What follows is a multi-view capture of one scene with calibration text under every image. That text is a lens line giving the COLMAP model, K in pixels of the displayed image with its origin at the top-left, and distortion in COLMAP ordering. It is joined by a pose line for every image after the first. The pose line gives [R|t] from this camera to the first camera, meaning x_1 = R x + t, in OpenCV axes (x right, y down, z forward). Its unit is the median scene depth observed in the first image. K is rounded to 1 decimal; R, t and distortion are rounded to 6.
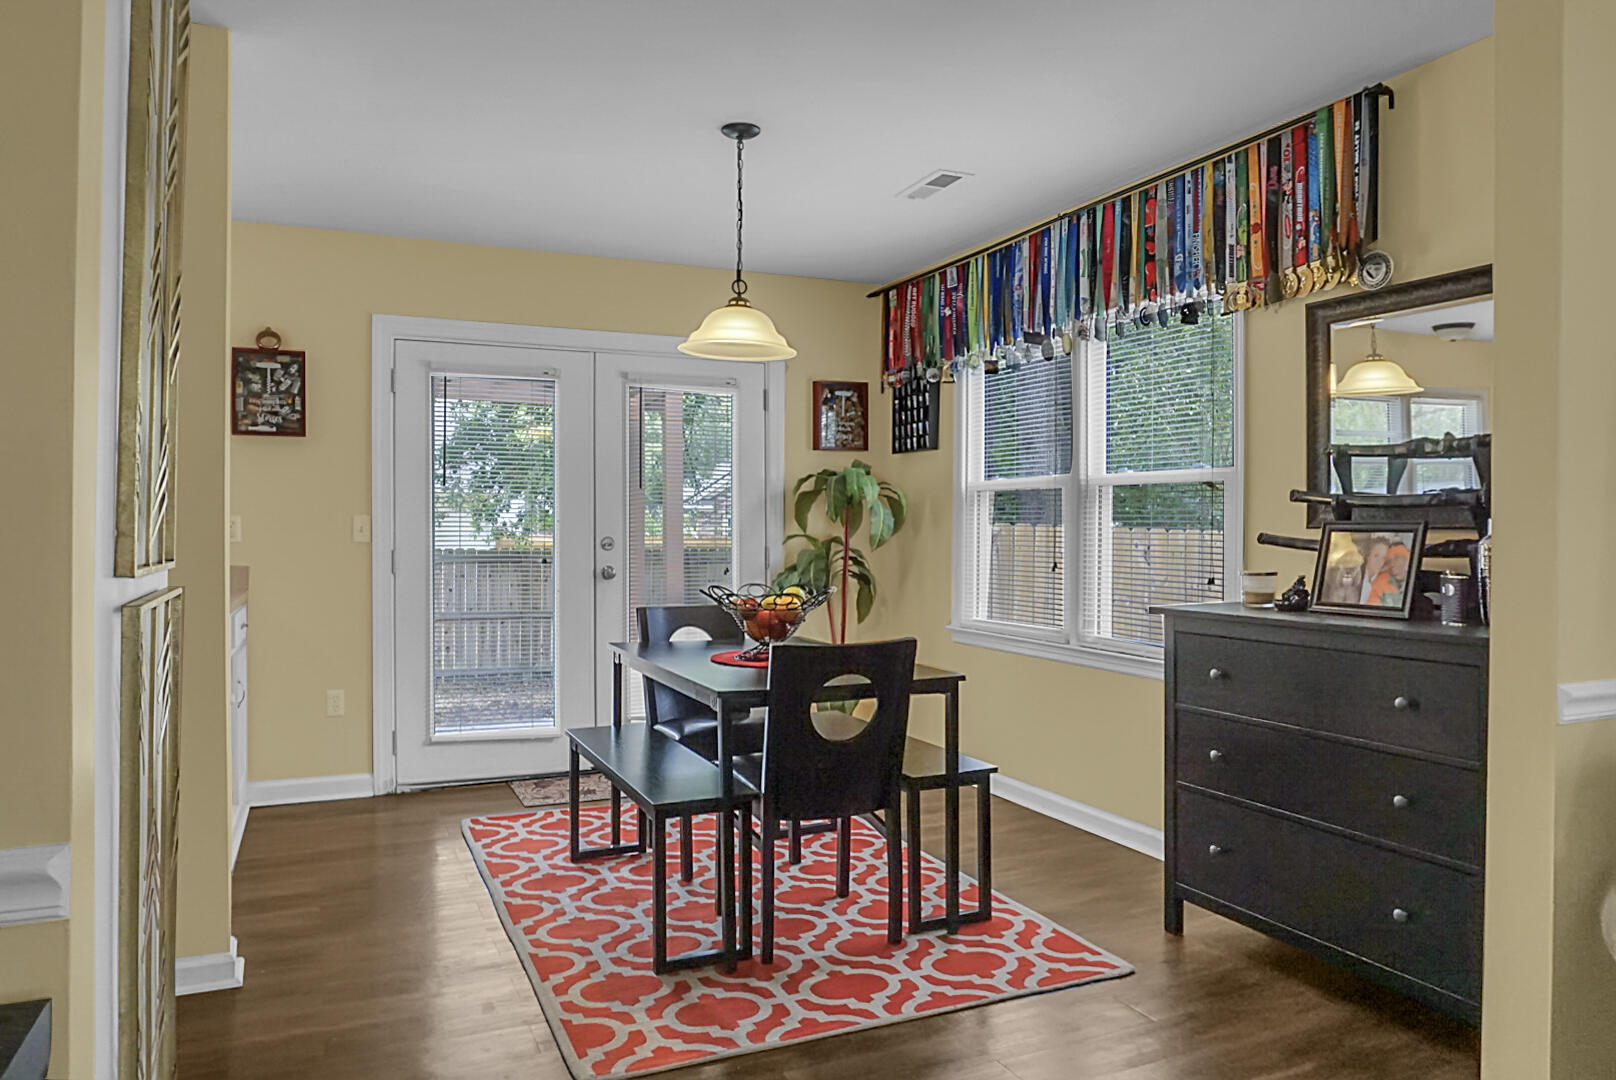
lens RADIAL K [[1104.1, 0, 807.4], [0, 1104.1, 532.8], [0, 0, 1]] dist [0.003028, 0.000679]
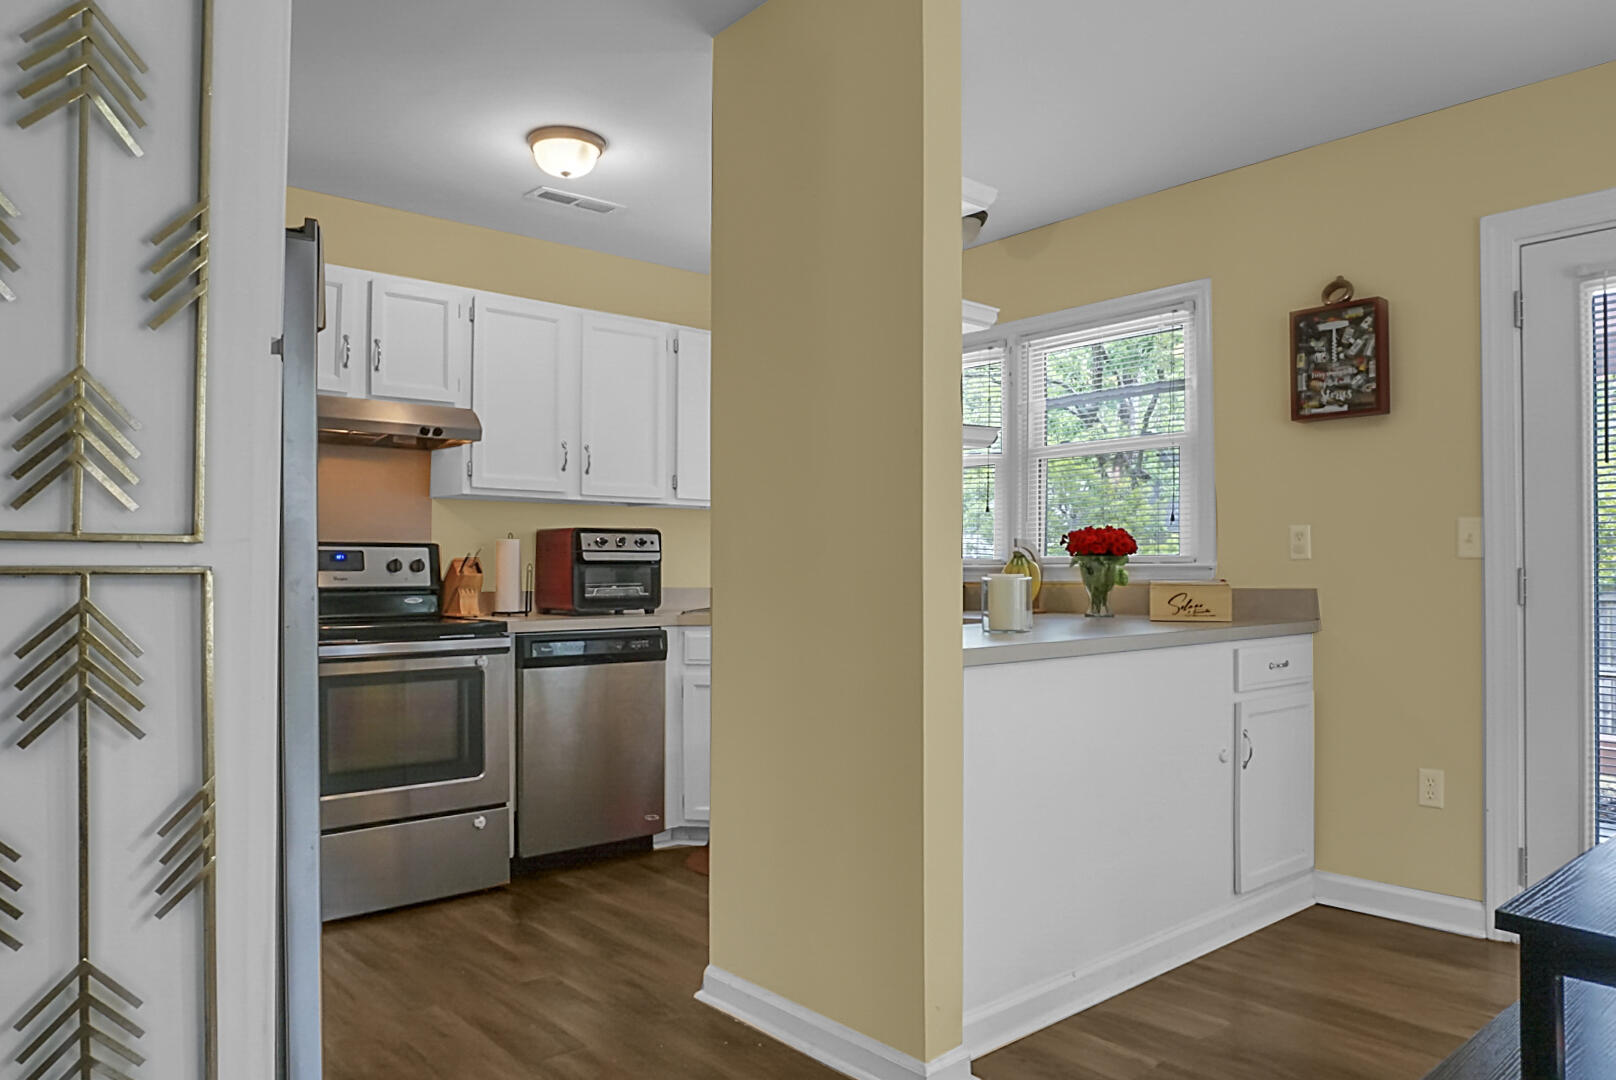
lens RADIAL K [[1104.1, 0, 806.4], [0, 1104.1, 544.3], [0, 0, 1]] dist [0.003028, 0.000679]
pose [[0.288909, -0.019926, -0.957149, 0.133139], [-0.004553, 0.999743, -0.022187, 0.017866], [0.957346, 0.010768, 0.288744, 0.430106]]
